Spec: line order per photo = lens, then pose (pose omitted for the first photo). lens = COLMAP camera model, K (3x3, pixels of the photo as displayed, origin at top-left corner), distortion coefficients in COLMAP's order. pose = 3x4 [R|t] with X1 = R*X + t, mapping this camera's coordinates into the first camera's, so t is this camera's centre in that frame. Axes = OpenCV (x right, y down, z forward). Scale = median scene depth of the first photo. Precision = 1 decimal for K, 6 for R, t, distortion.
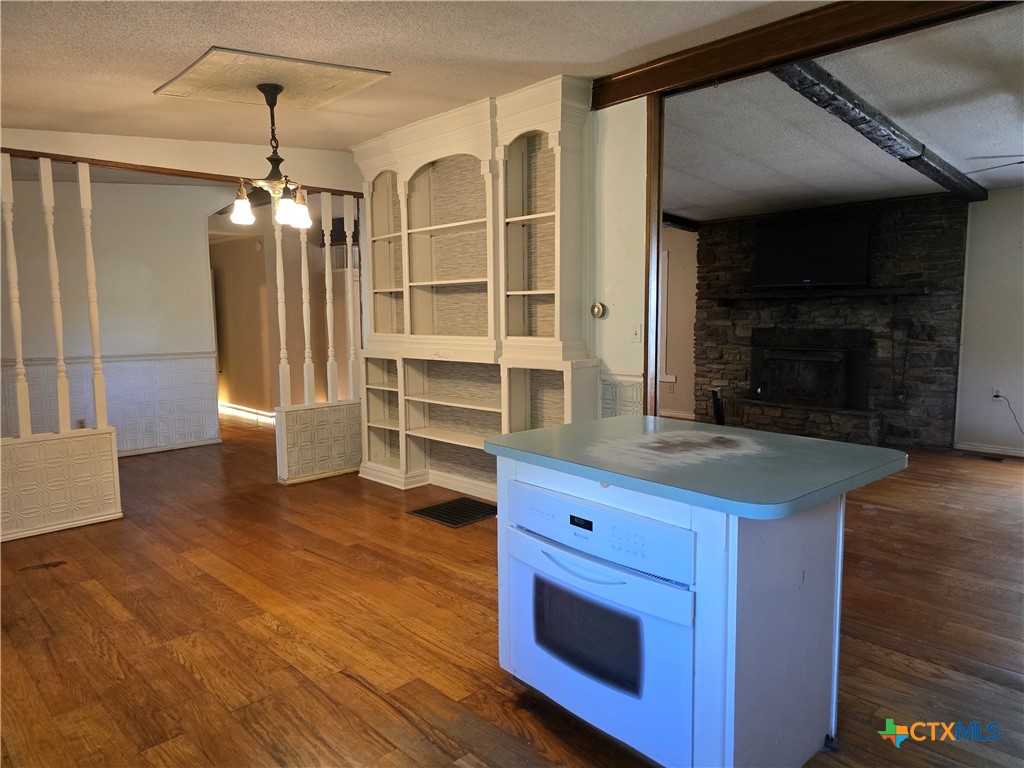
lens RADIAL K [[690.8, 0, 509.8], [0, 690.8, 382.2], [0, 0, 1]] dist [0.046285, -0.037465]
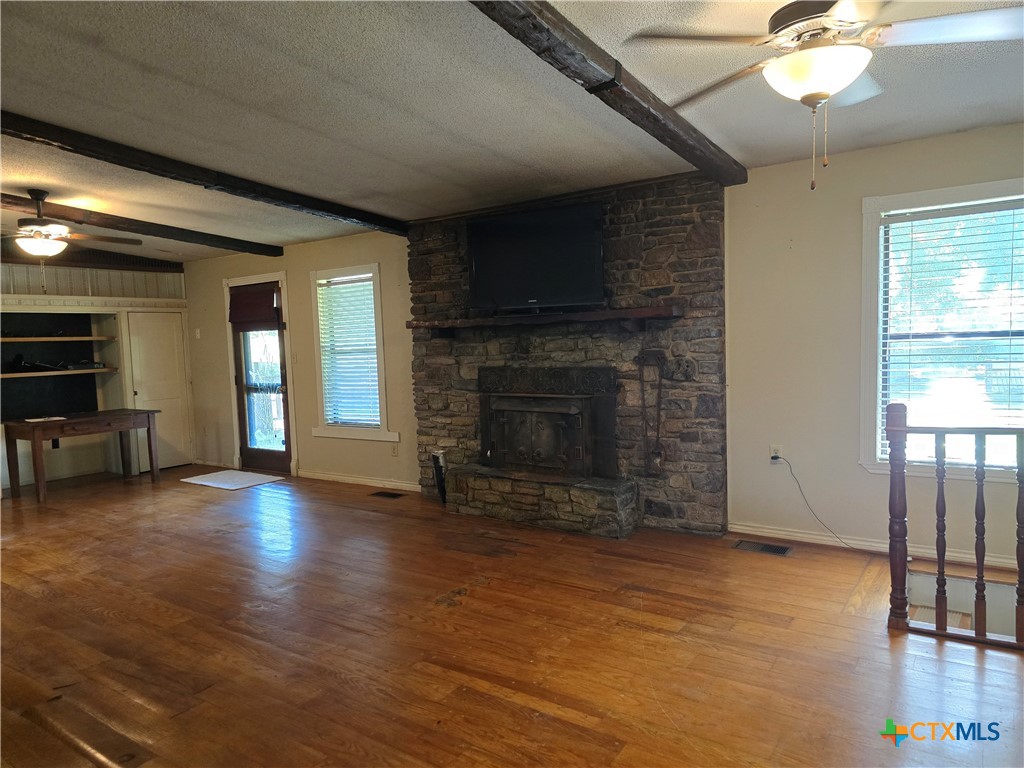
lens RADIAL K [[690.8, 0, 508.7], [0, 690.8, 388.1], [0, 0, 1]] dist [0.046285, -0.037465]
pose [[0.980521, -0.037348, 0.192831, 0.270946], [0.043843, 0.998602, -0.029527, -0.037677], [-0.191459, 0.037406, 0.980788, 0.325719]]
